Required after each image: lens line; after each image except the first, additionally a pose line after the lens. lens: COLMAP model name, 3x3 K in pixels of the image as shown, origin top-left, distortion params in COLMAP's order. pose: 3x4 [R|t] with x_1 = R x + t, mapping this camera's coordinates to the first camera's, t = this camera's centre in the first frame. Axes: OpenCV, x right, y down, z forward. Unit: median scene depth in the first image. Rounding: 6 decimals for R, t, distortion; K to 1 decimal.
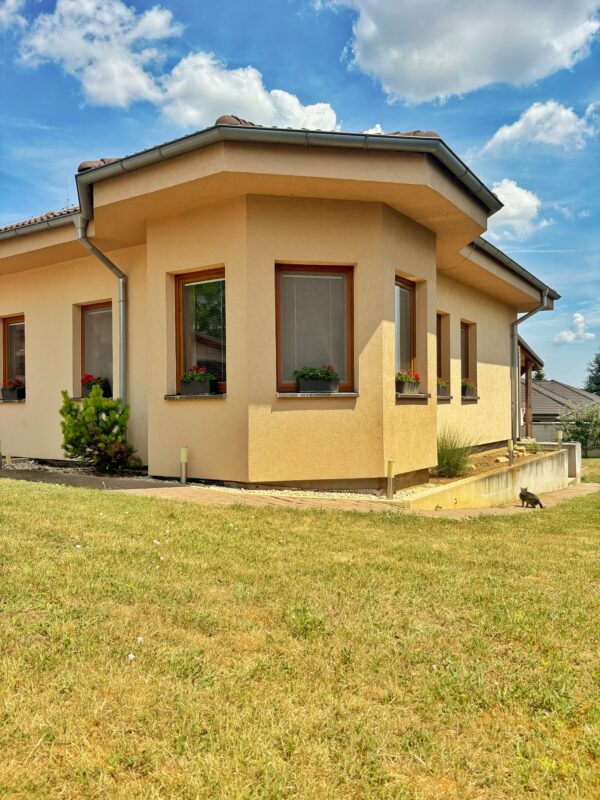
lens RADIAL K [[613.0, 0, 300.0], [0, 613.0, 403.8], [0, 0, 1]] dist [0.017067, -0.007628]
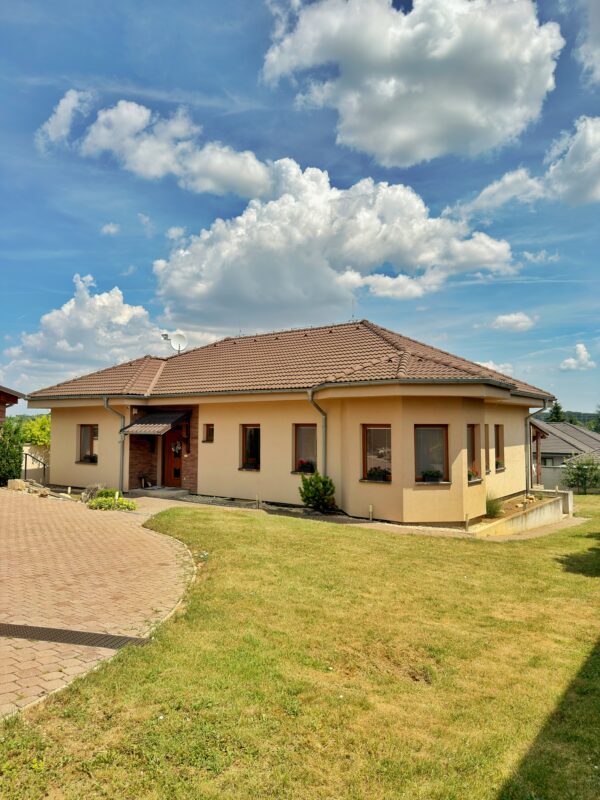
lens RADIAL K [[560.2, 0, 290.4], [0, 560.2, 401.1], [0, 0, 1]] dist [0.037461, -0.042701]
pose [[0.997285, 0.007363, -0.073275, -0.289638], [-0.010294, 0.999159, -0.039697, -0.191429], [0.072921, 0.040343, 0.996521, -0.922079]]
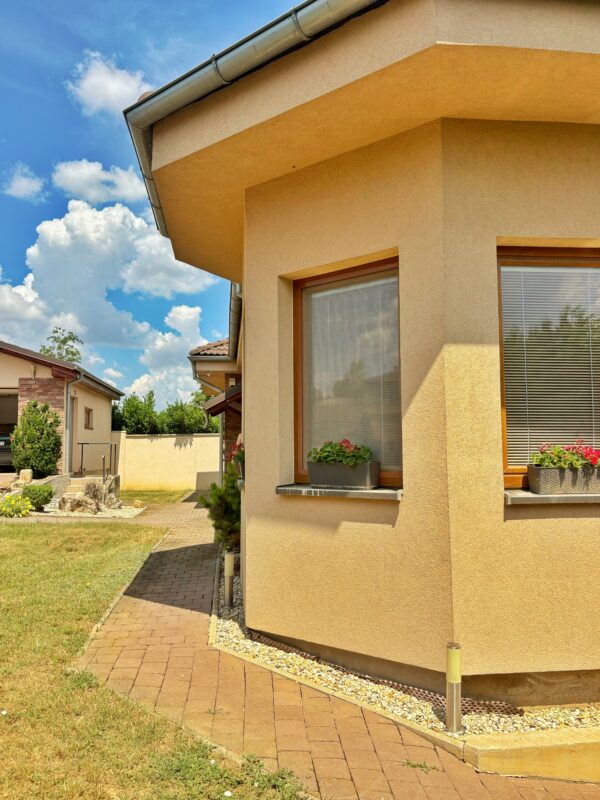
lens RADIAL K [[613.0, 0, 300.0], [0, 613.0, 403.8], [0, 0, 1]] dist [0.017067, -0.007628]
pose [[0.648863, -0.060332, -0.758510, 0.370150], [0.005267, 0.997184, -0.074810, -0.046083], [0.760887, 0.044546, 0.647354, 0.506234]]
